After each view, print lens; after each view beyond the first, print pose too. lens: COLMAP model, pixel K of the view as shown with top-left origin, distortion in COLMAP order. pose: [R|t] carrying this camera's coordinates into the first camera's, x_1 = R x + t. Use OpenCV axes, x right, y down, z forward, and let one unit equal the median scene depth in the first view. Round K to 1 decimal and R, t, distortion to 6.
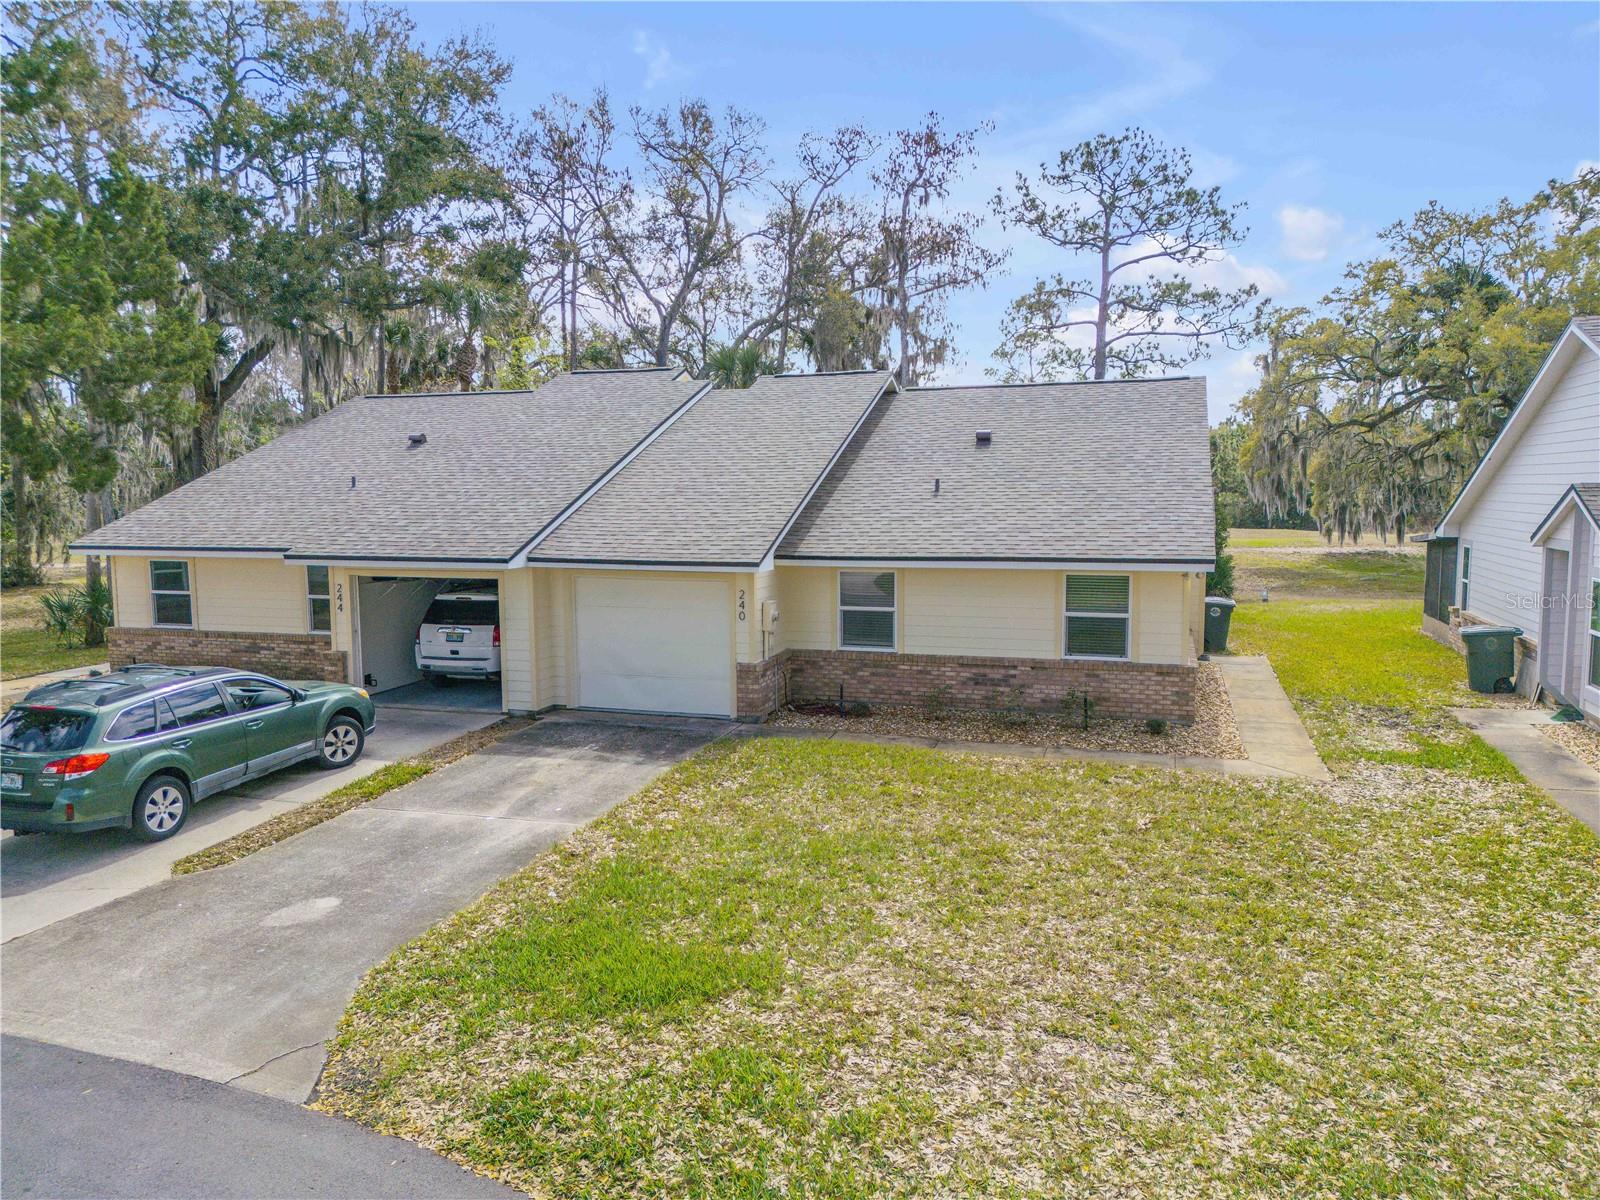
lens RADIAL K [[1122.1, 0, 800.0], [0, 1122.1, 600.0], [0, 0, 1]] dist [0.087121, -0.092079]
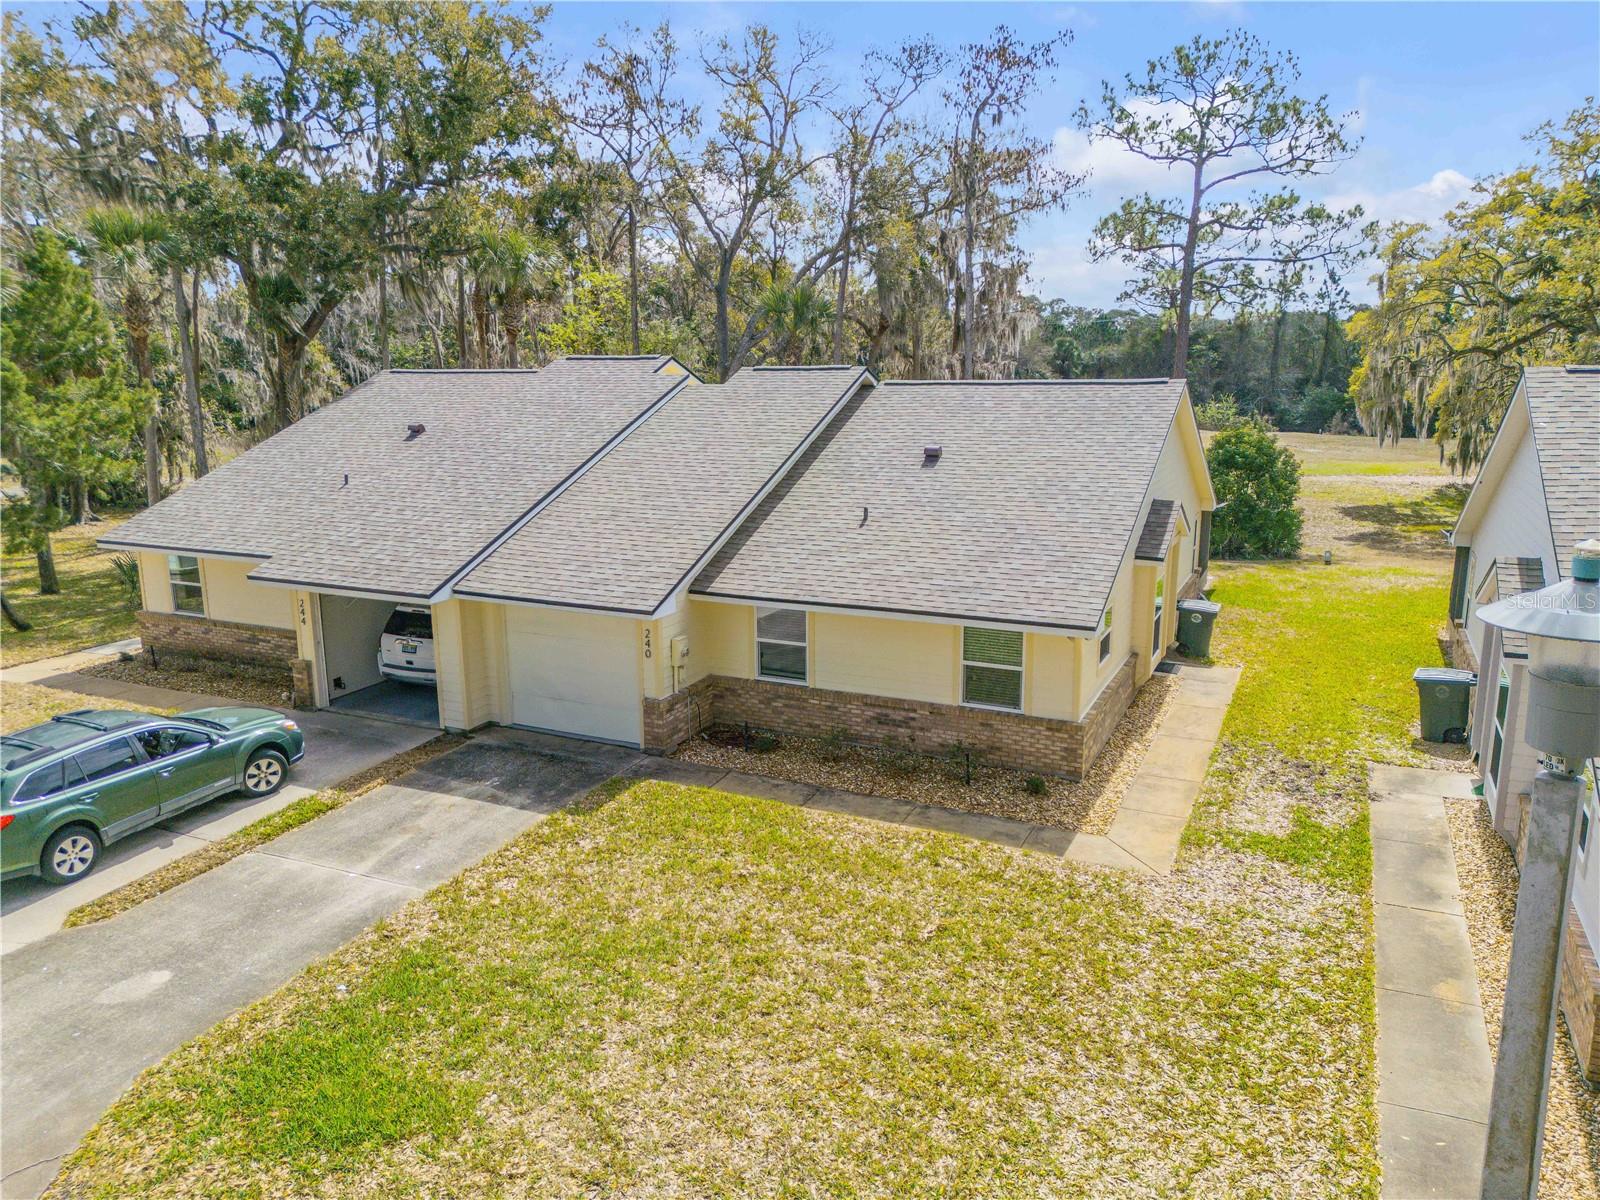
lens RADIAL K [[1122.1, 0, 800.0], [0, 1122.1, 600.0], [0, 0, 1]] dist [0.087121, -0.092079]
pose [[0.990982, 0.028398, -0.130951, 0.215309], [-0.013964, 0.993850, 0.109847, -0.146697], [0.133266, -0.107027, 0.985284, 0.001422]]
